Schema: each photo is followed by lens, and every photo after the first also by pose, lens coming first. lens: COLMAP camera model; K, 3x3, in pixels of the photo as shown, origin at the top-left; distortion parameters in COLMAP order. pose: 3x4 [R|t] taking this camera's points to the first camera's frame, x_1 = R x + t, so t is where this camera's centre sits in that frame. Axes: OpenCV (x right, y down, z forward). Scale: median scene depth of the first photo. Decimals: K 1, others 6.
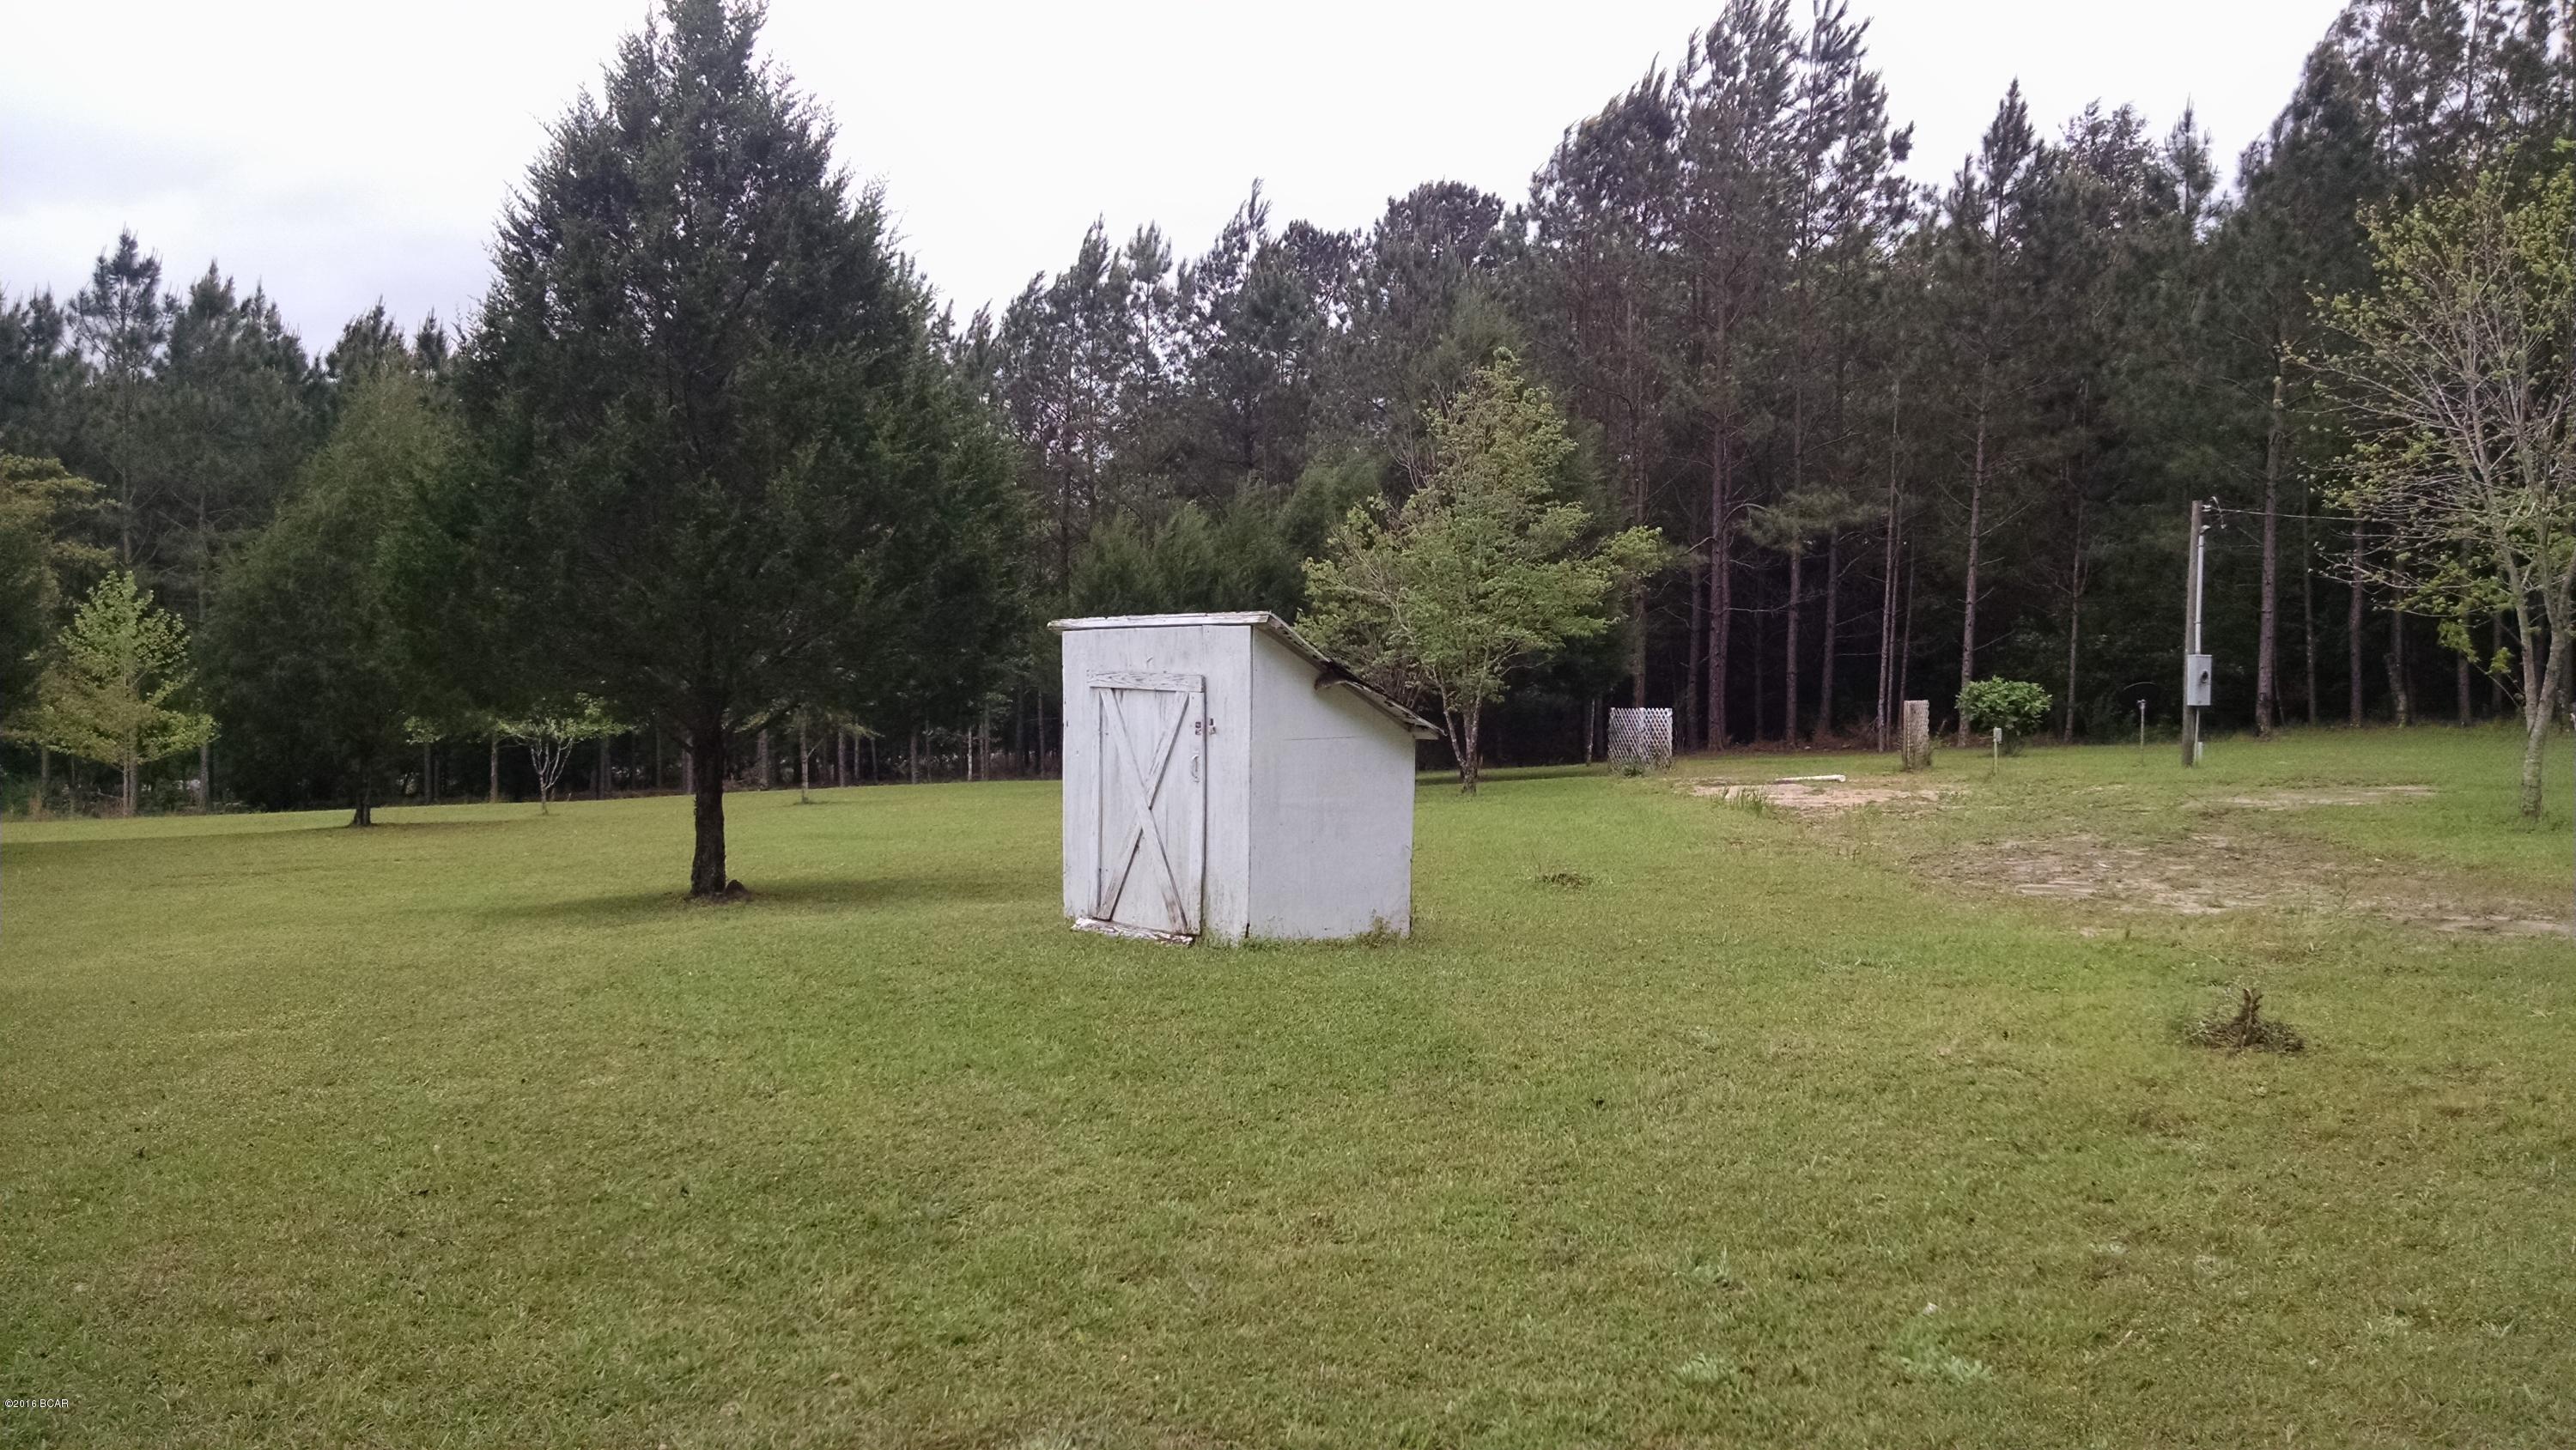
lens RADIAL K [[1961.9, 0, 1275.1], [0, 1961.9, 720.6], [0, 0, 1]] dist [0.014853, -0.029788]
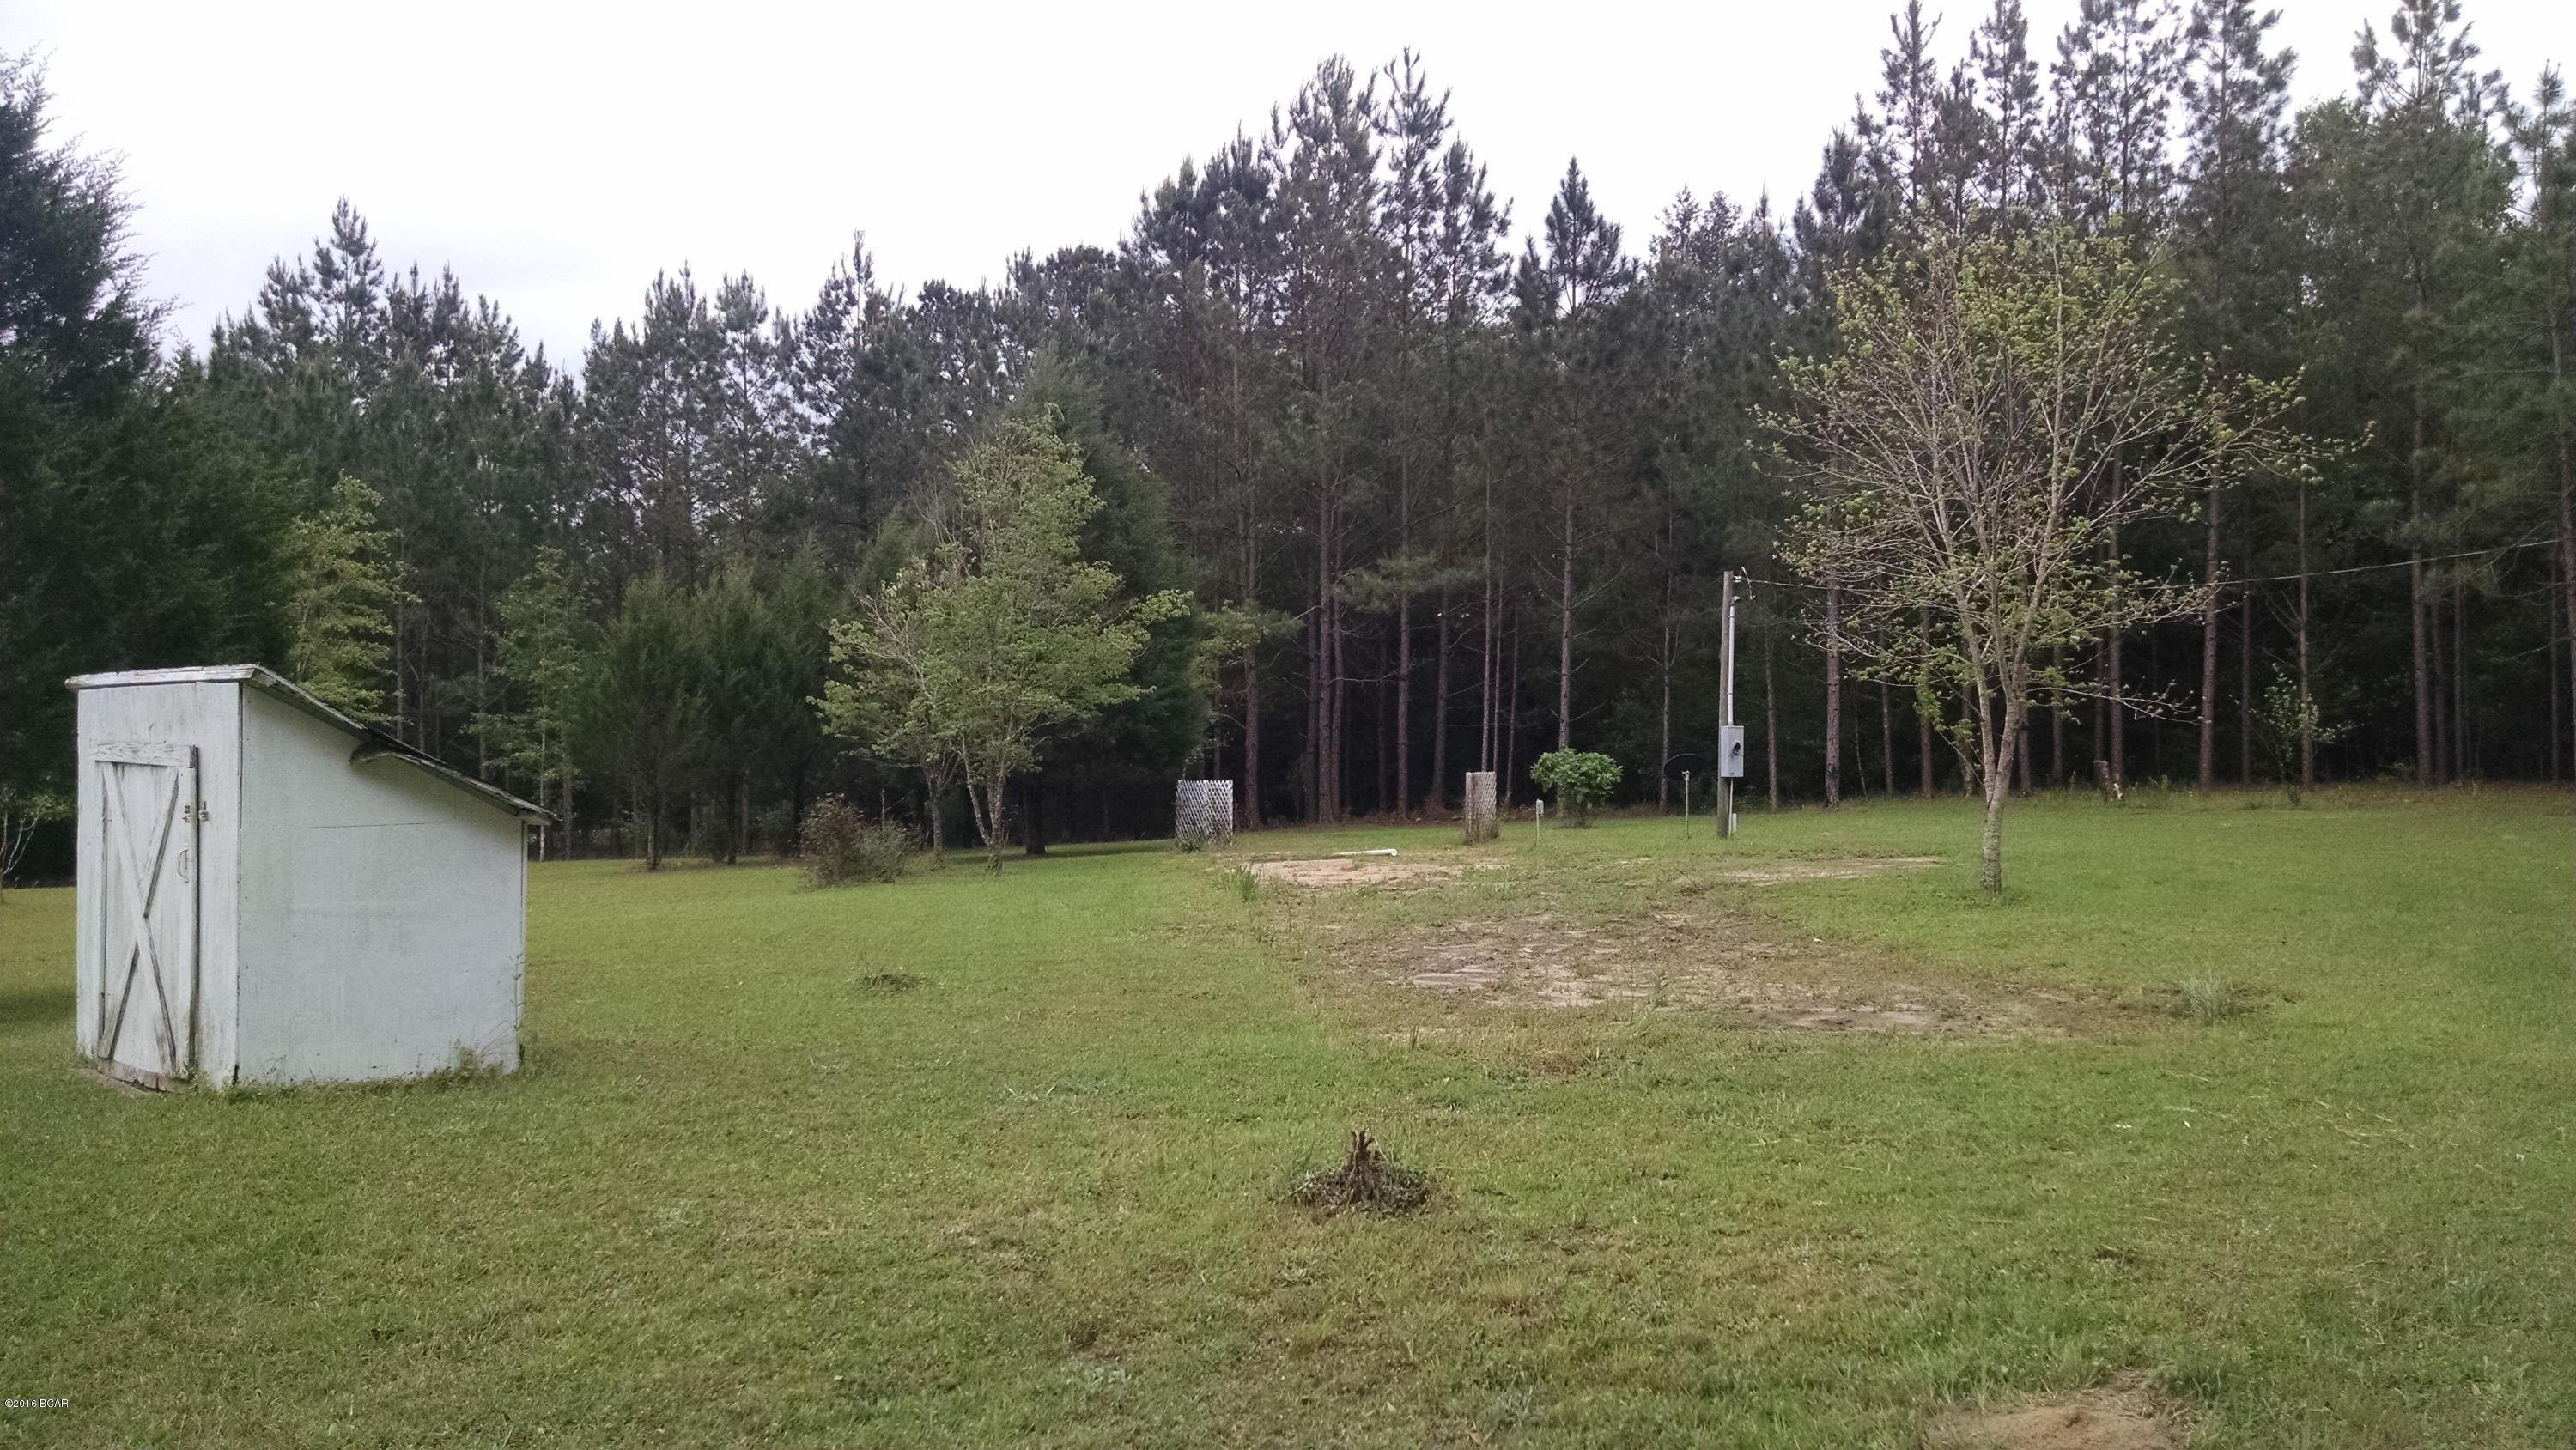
lens RADIAL K [[1967.1, 0, 1273.4], [0, 1967.1, 725.1], [0, 0, 1]] dist [0.010311, -0.045292]
pose [[0.988507, 0.001682, 0.151167, 0.069192], [0.003444, 0.999428, -0.033638, -0.000947], [-0.151138, 0.033772, 0.987936, 0.041470]]
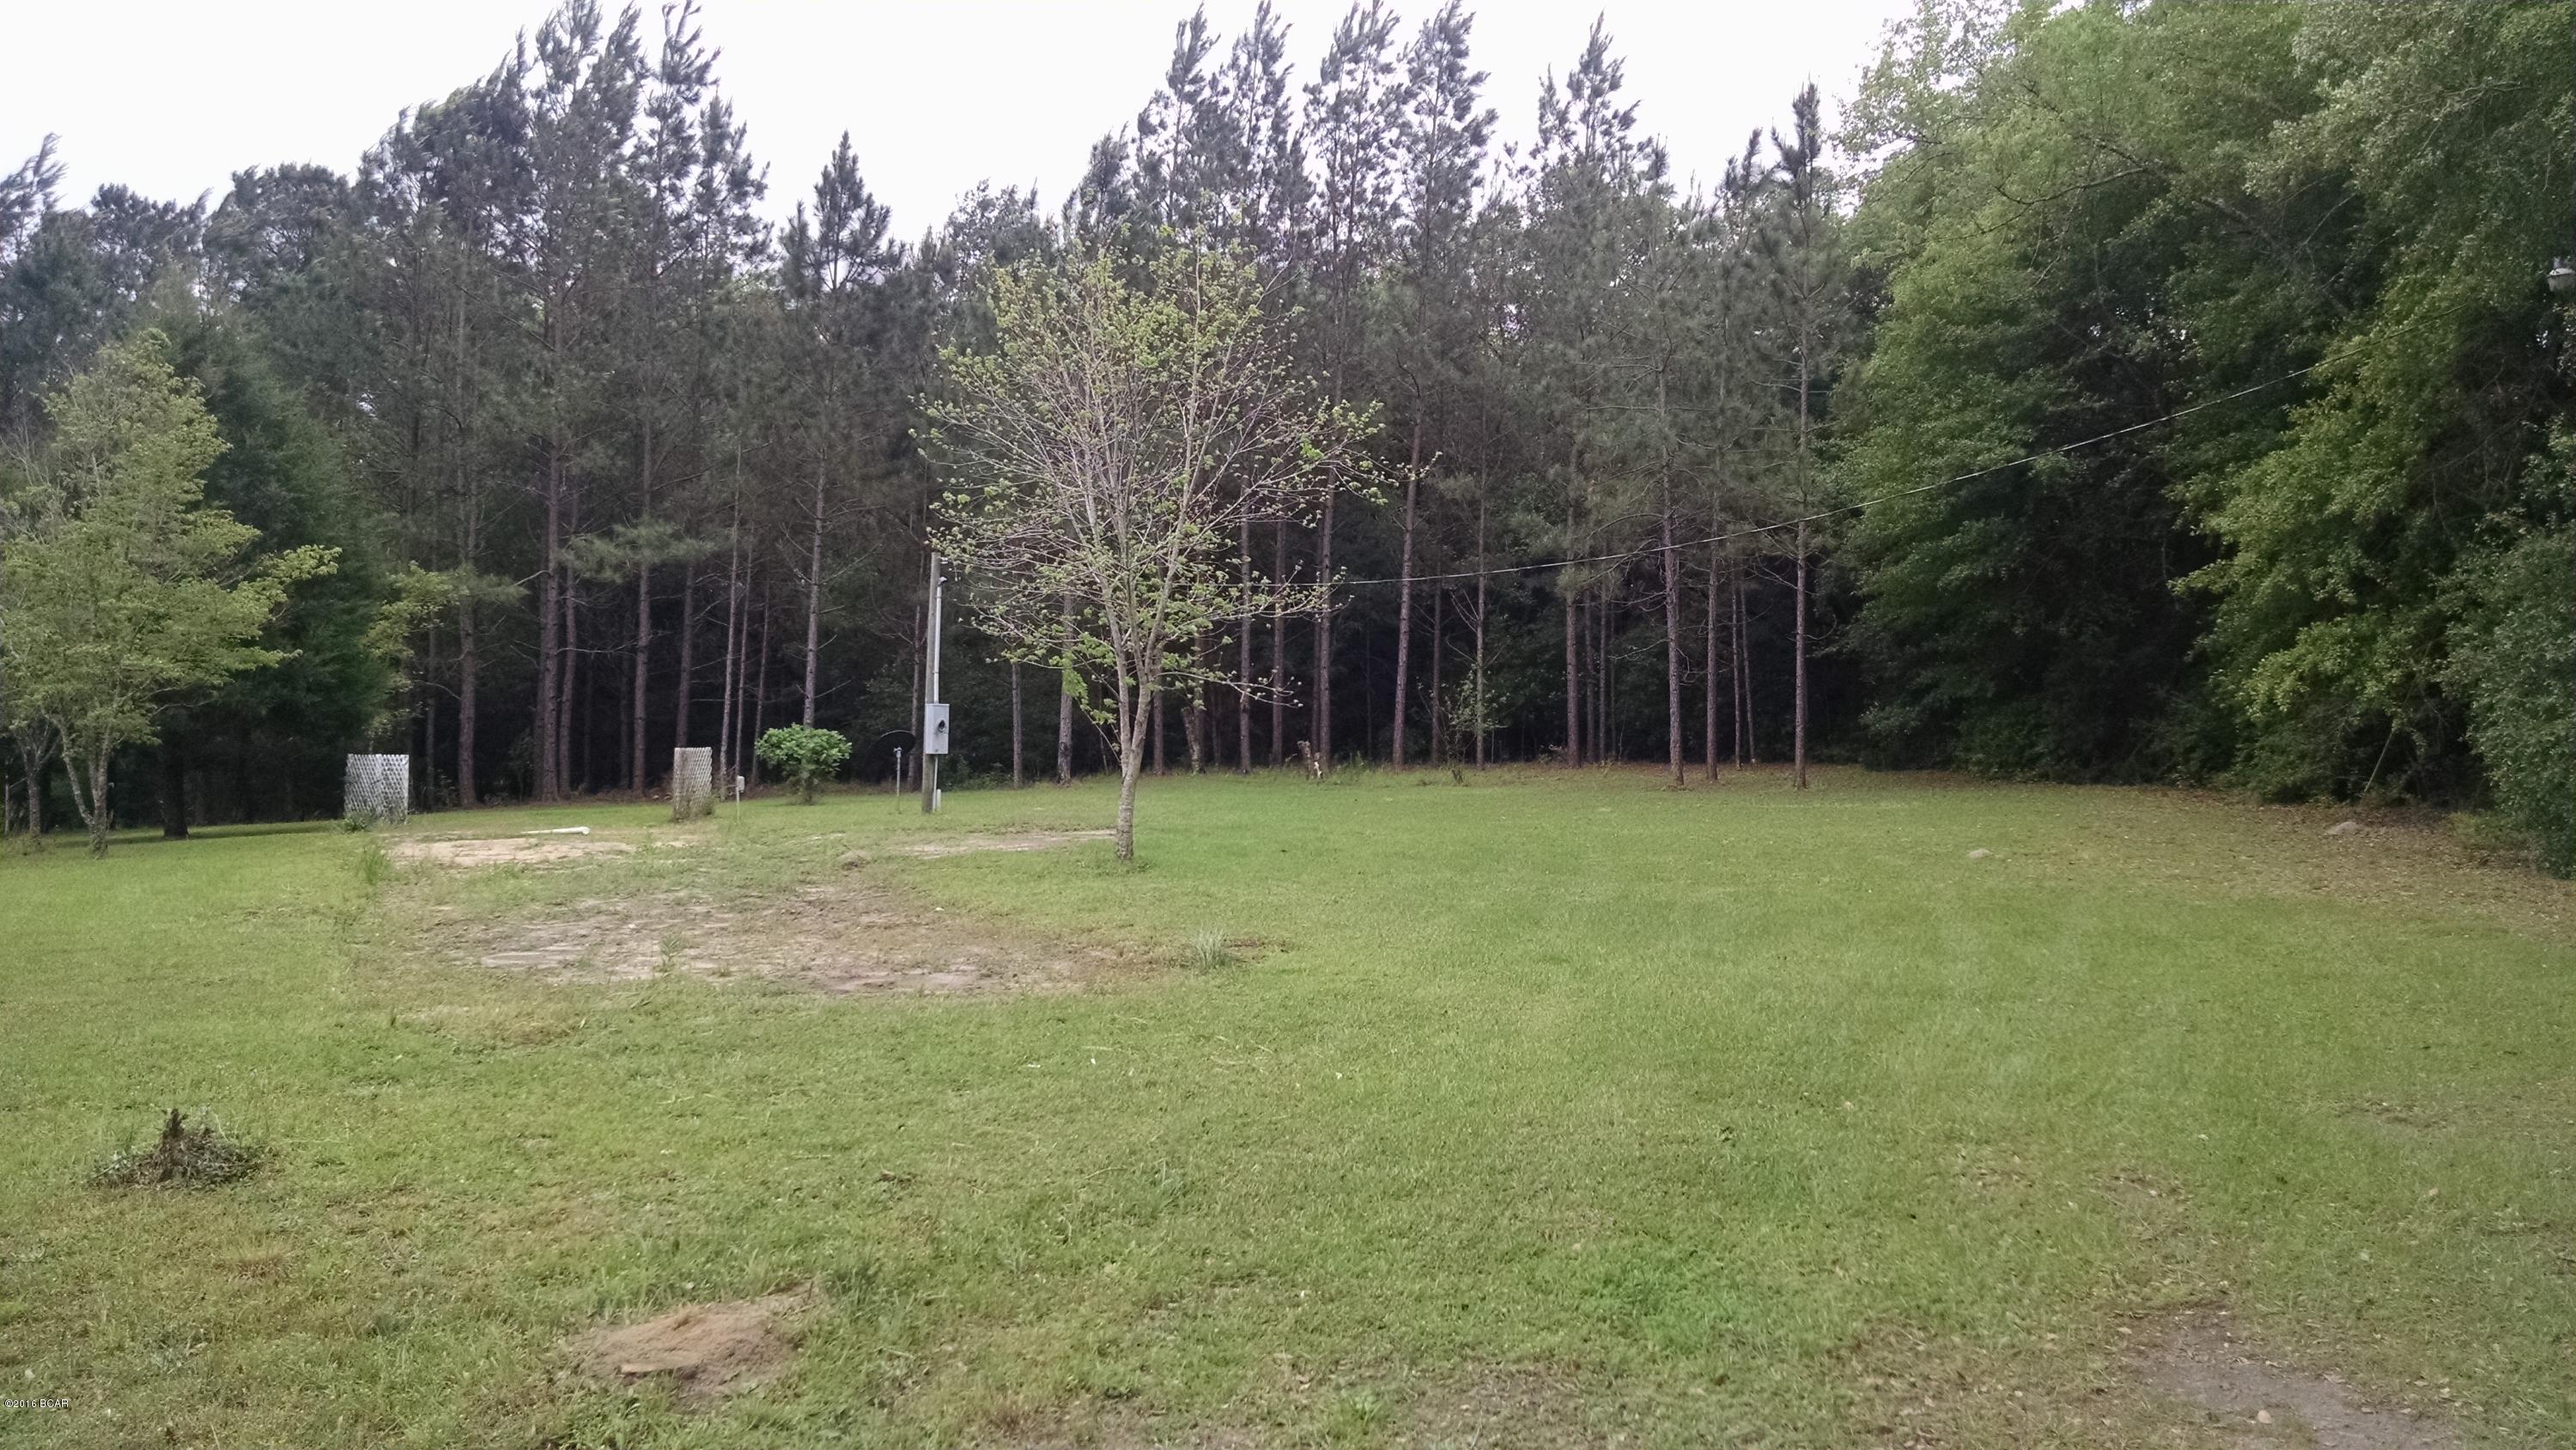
lens RADIAL K [[1961.9, 0, 1300.1], [0, 1961.9, 726.5], [0, 0, 1]] dist [0.014853, -0.029788]
pose [[0.871561, 0.009714, 0.490190, 0.103080], [0.000794, 0.999774, -0.021223, -0.000119], [-0.490286, 0.018886, 0.871357, 0.018568]]
